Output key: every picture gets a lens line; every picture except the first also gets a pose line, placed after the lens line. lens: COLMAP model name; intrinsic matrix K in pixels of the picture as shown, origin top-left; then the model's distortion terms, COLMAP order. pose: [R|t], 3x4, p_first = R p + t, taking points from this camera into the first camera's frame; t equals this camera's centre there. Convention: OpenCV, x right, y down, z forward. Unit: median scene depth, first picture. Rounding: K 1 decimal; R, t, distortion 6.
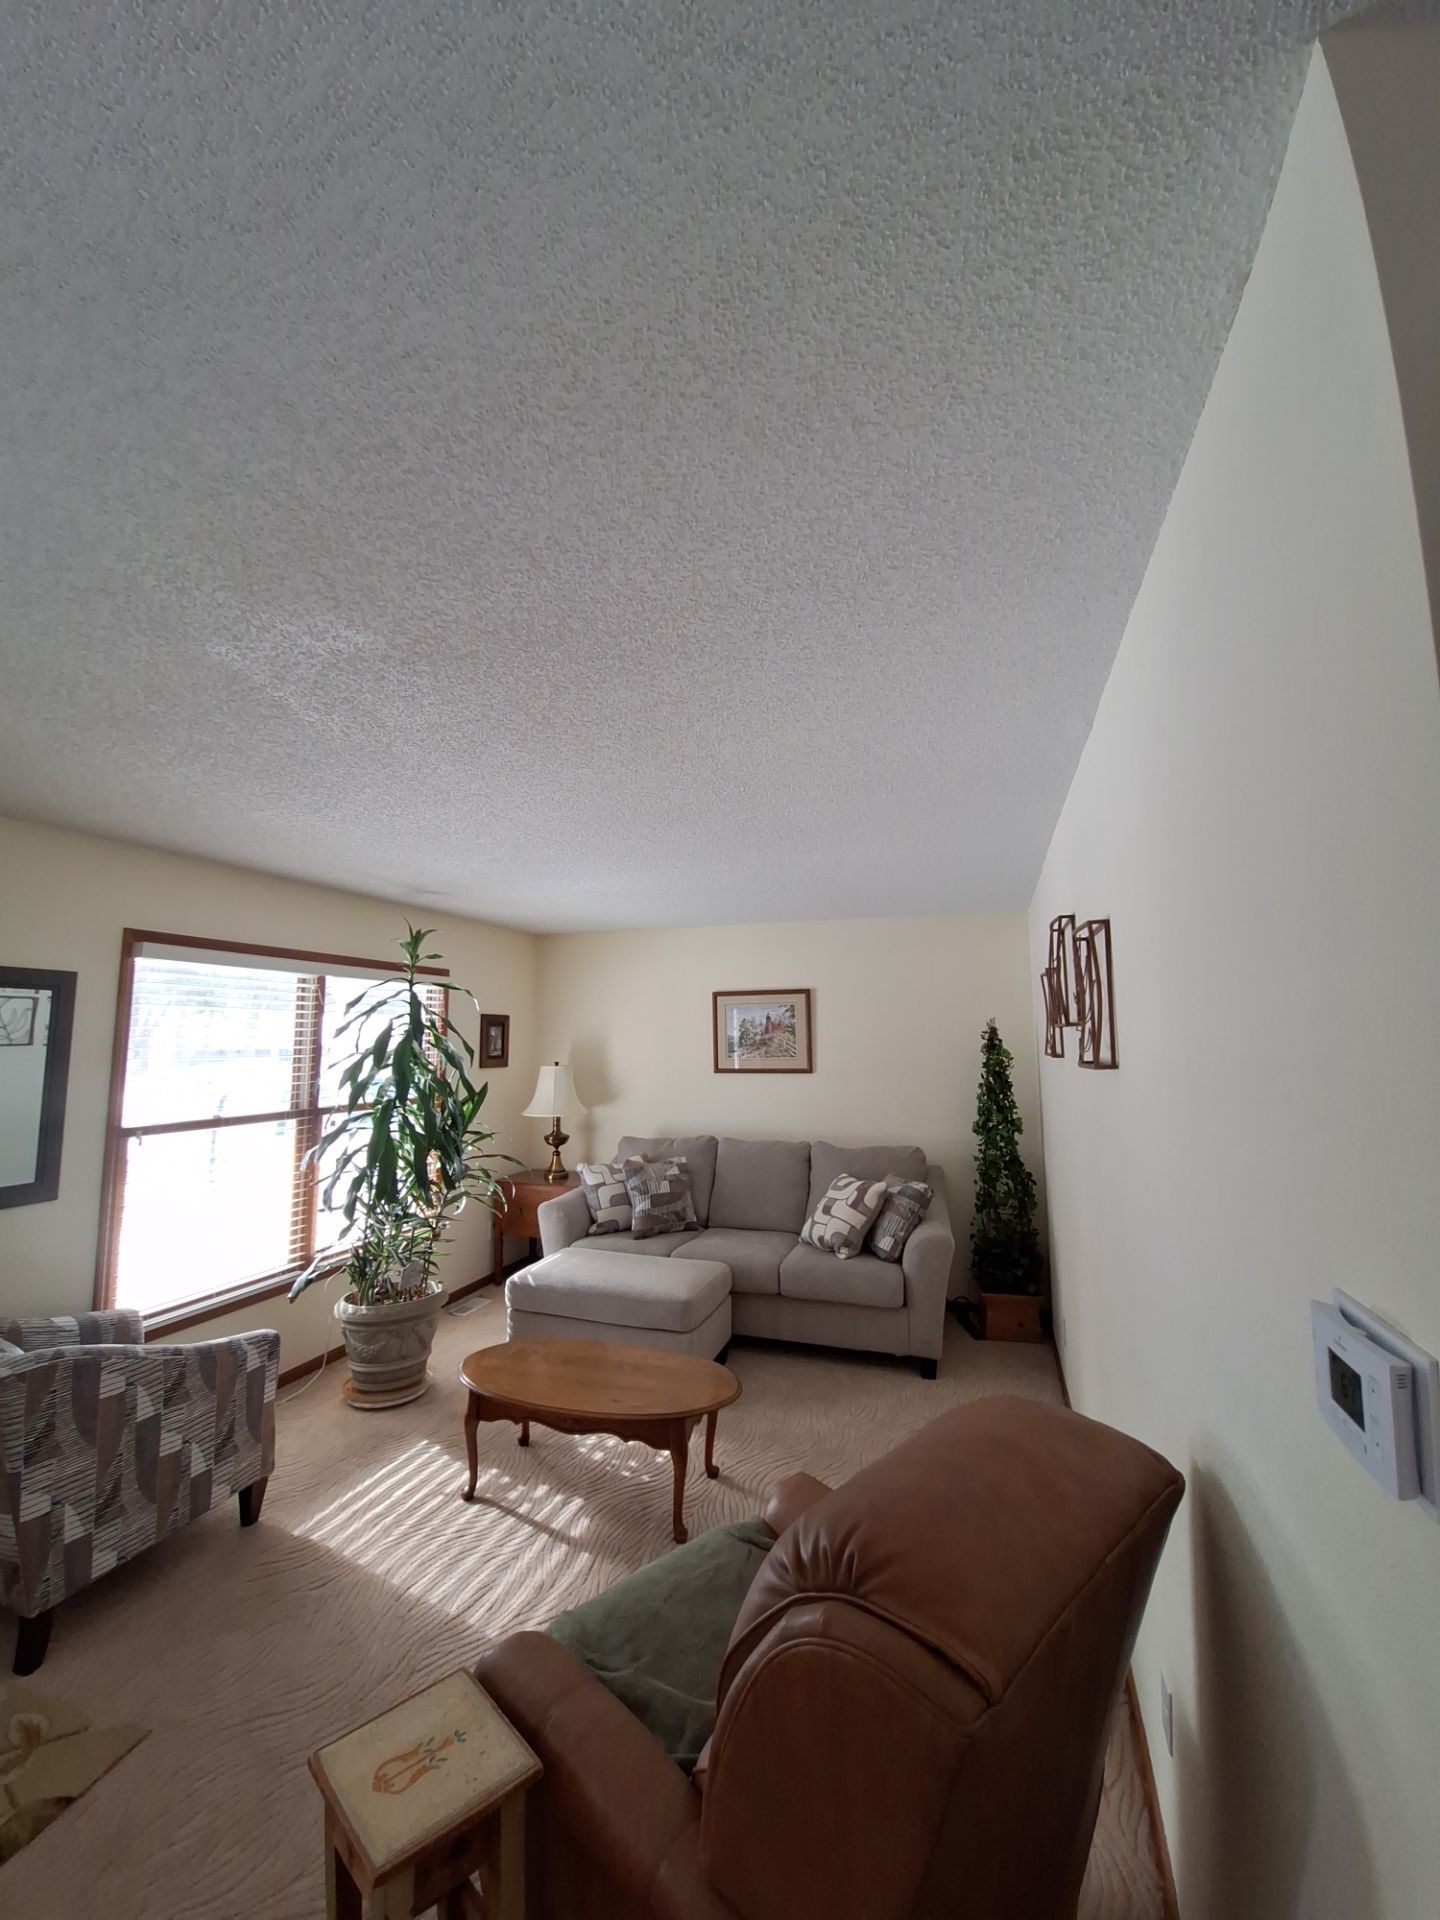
lens RADIAL K [[763.8, 0, 720.0], [0, 763.8, 960.0], [0, 0, 1]] dist [0.001534, 0.000024]
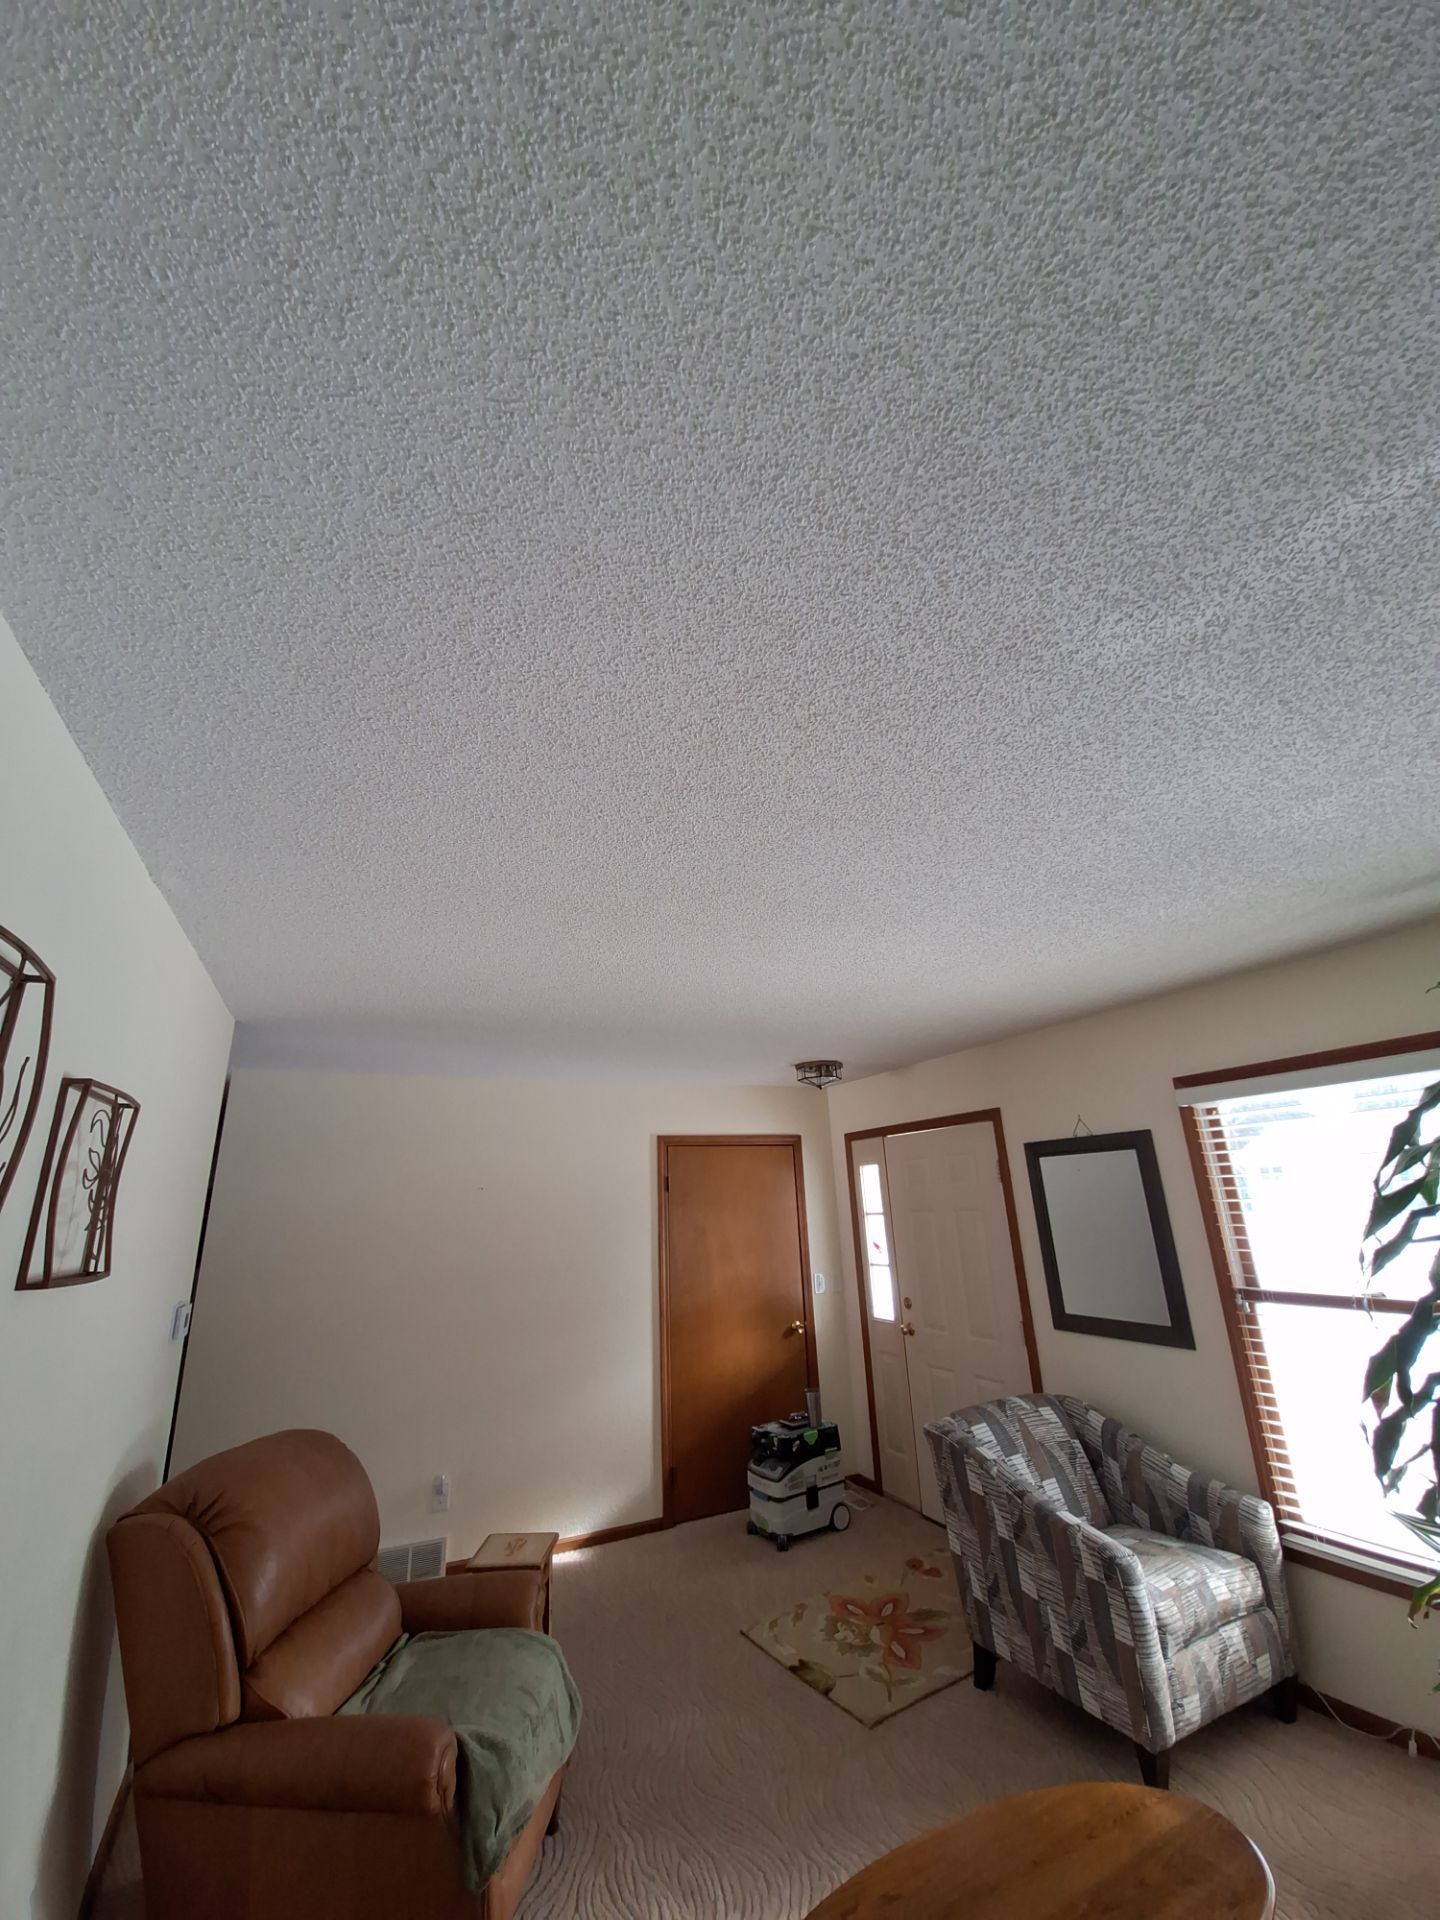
lens RADIAL K [[763.8, 0, 720.0], [0, 763.8, 960.0], [0, 0, 1]] dist [0.001534, 0.000024]
pose [[-0.717625, -0.194262, -0.668788, 0.410571], [0.121313, 0.910758, -0.394719, 0.157877], [0.685783, -0.364393, -0.630016, 1.389194]]
